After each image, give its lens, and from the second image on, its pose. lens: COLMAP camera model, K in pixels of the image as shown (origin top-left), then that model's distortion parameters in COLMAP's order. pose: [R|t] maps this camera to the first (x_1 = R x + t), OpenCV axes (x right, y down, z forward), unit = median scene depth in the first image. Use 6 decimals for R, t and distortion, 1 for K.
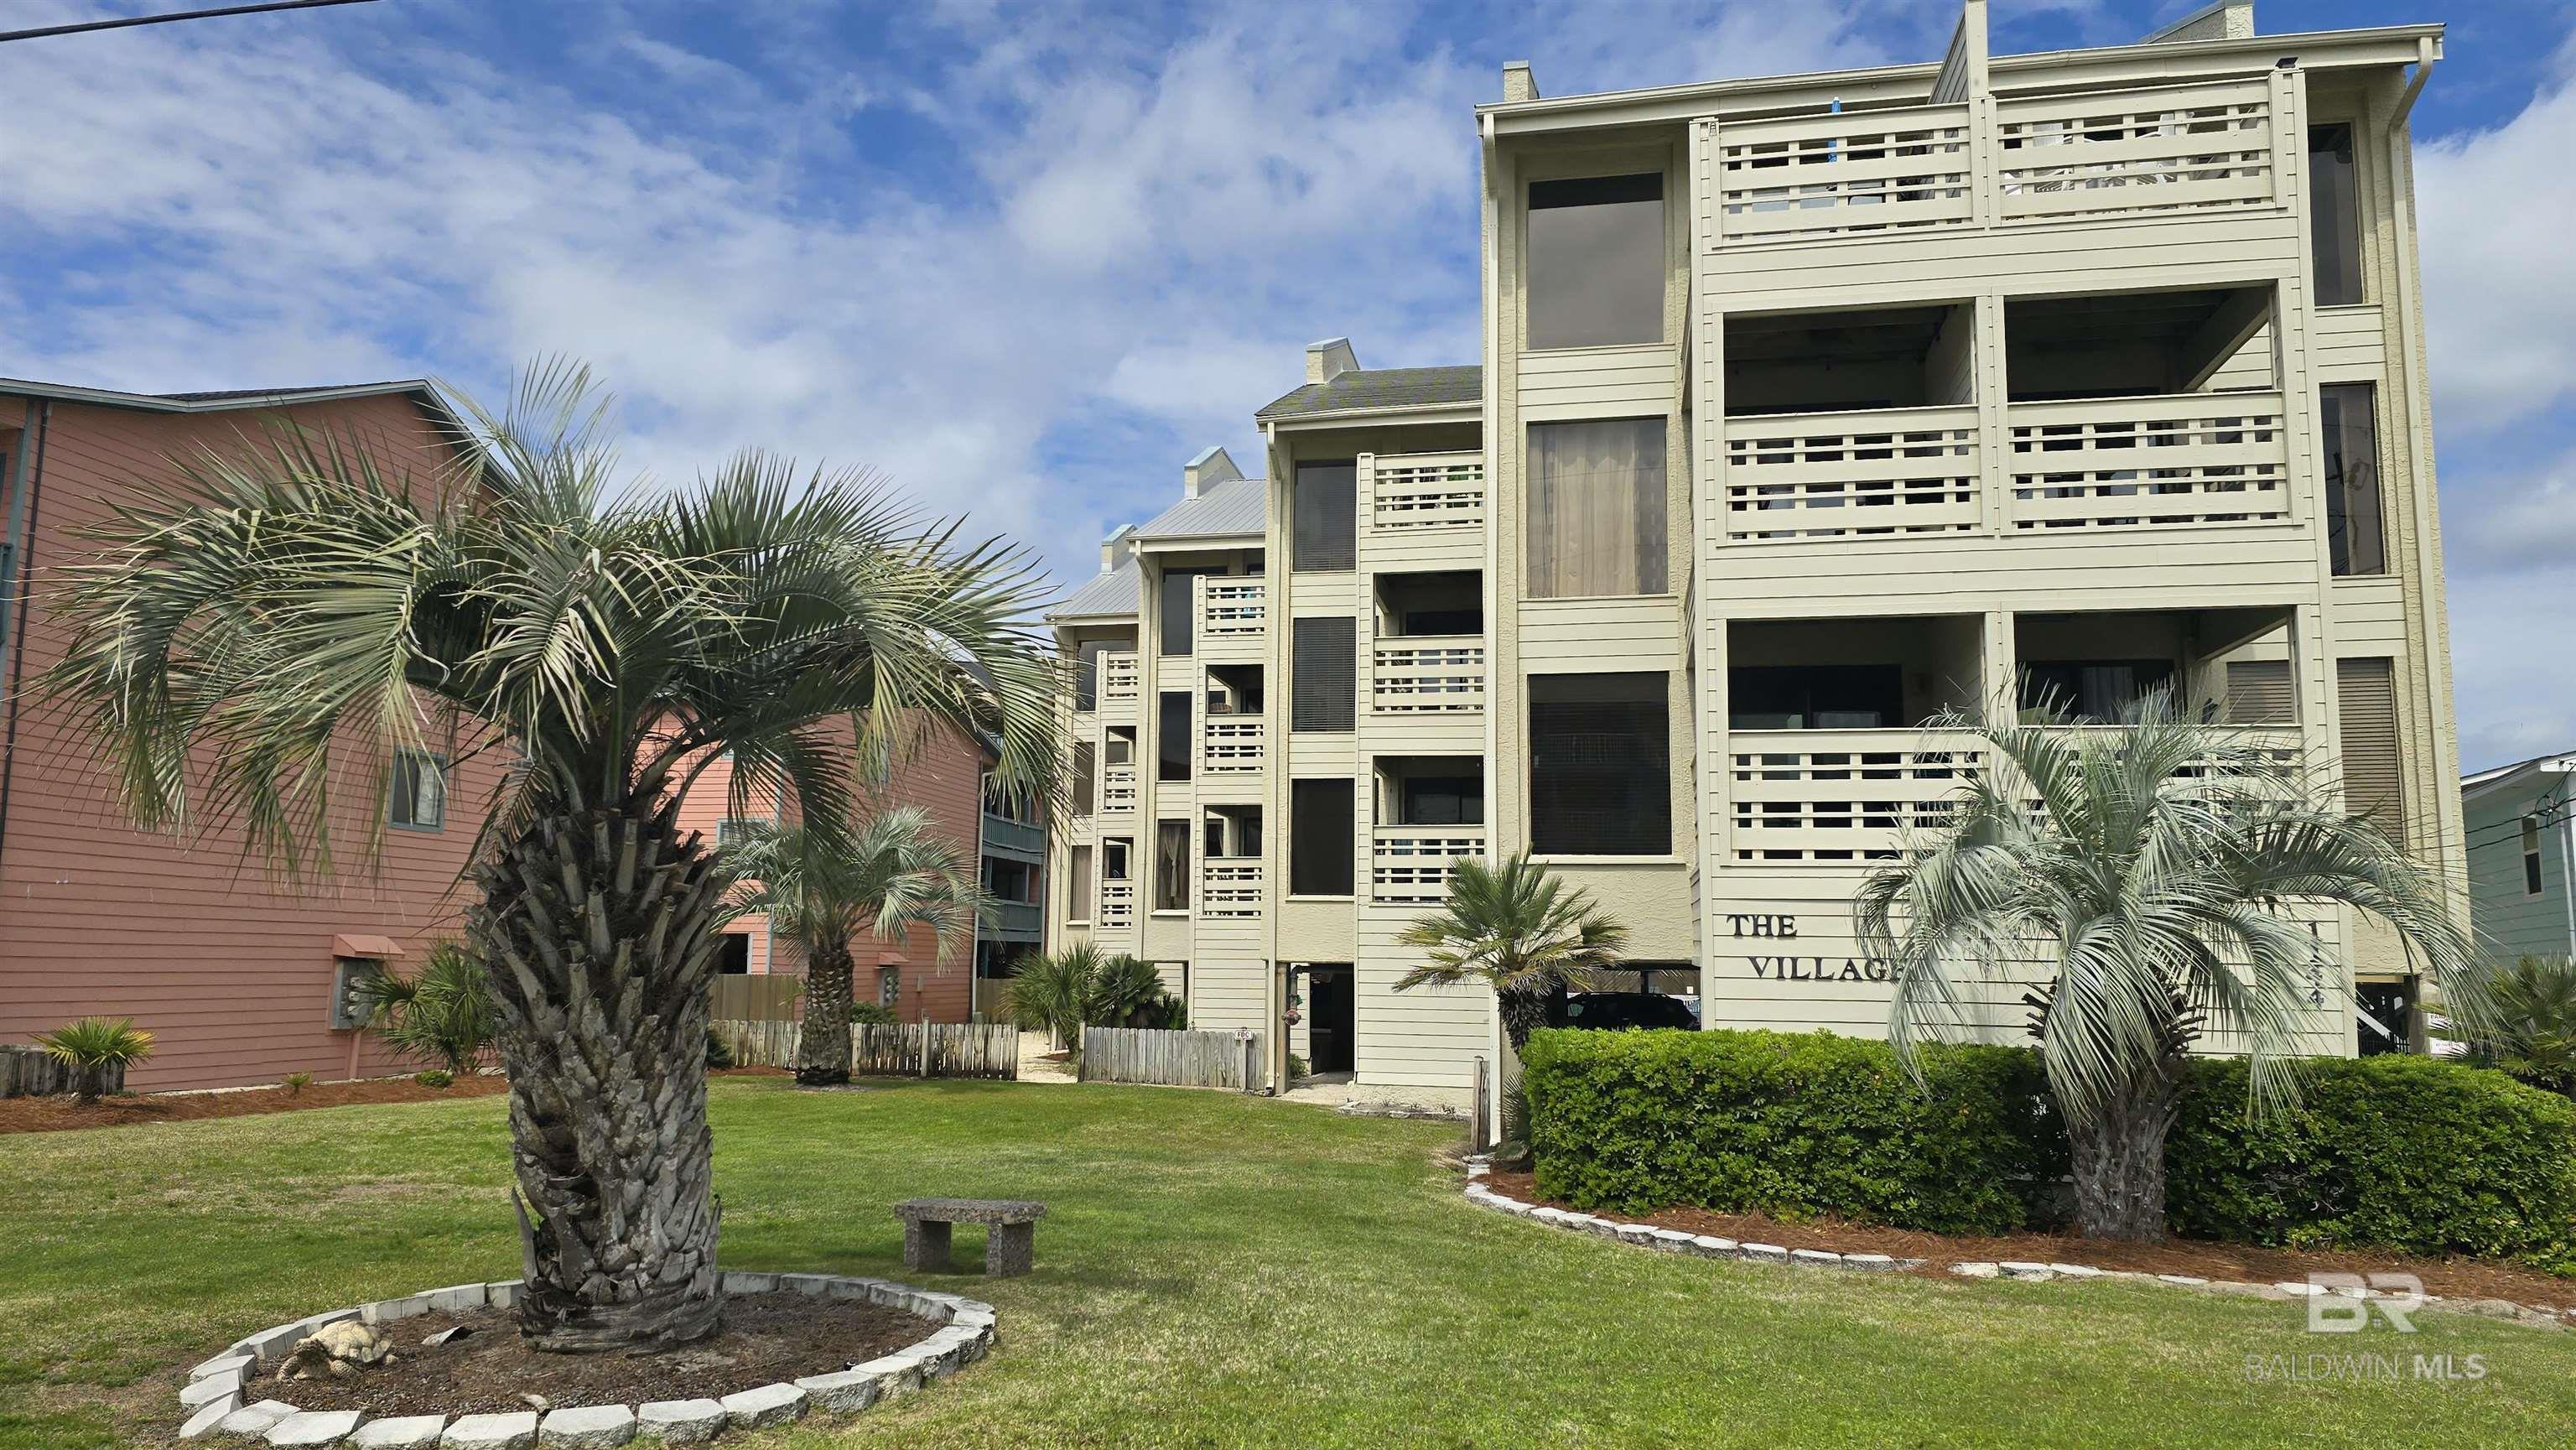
lens RADIAL K [[1711.1, 0, 1288.0], [0, 1711.1, 725.0], [0, 0, 1]] dist [0.097756, -0.000059]
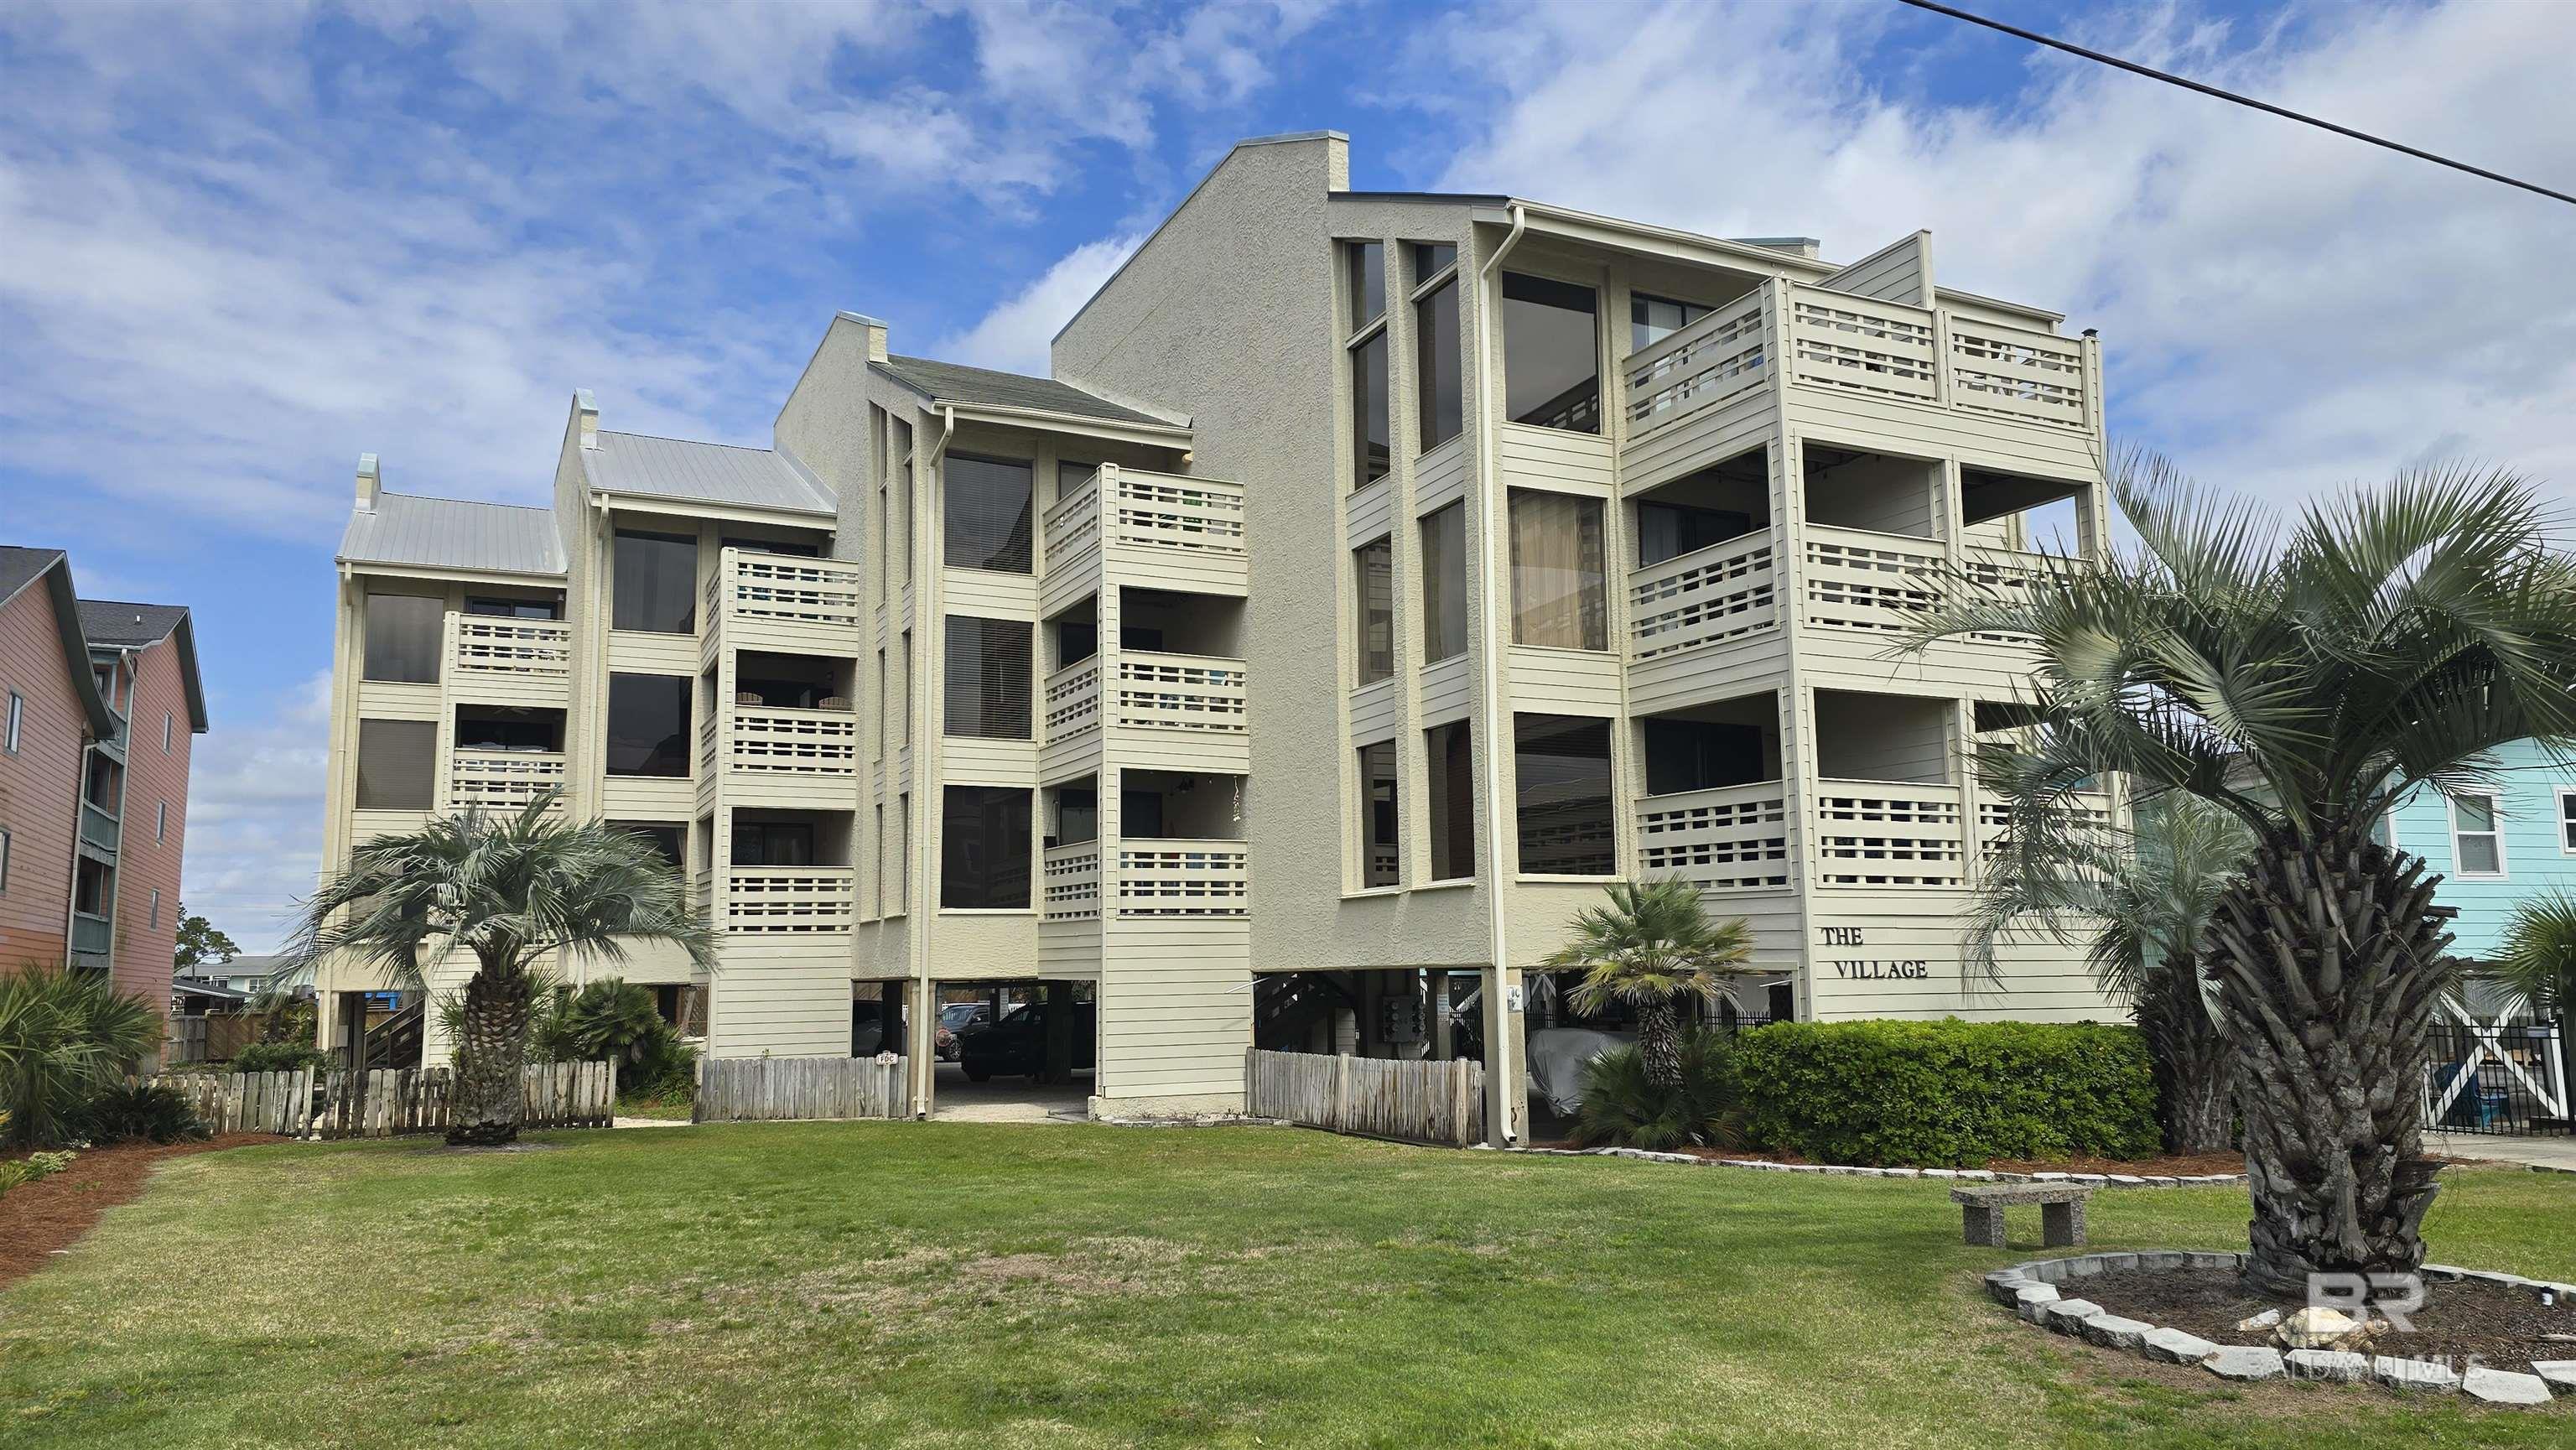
lens RADIAL K [[1746.1, 0, 1288.0], [0, 1746.1, 725.0], [0, 0, 1]] dist [0.072451, -0.002088]
pose [[0.817083, 0.059909, 0.573398, -0.477059], [-0.058678, 0.998063, -0.020664, 0.008296], [-0.573526, -0.016762, 0.819016, 0.115089]]
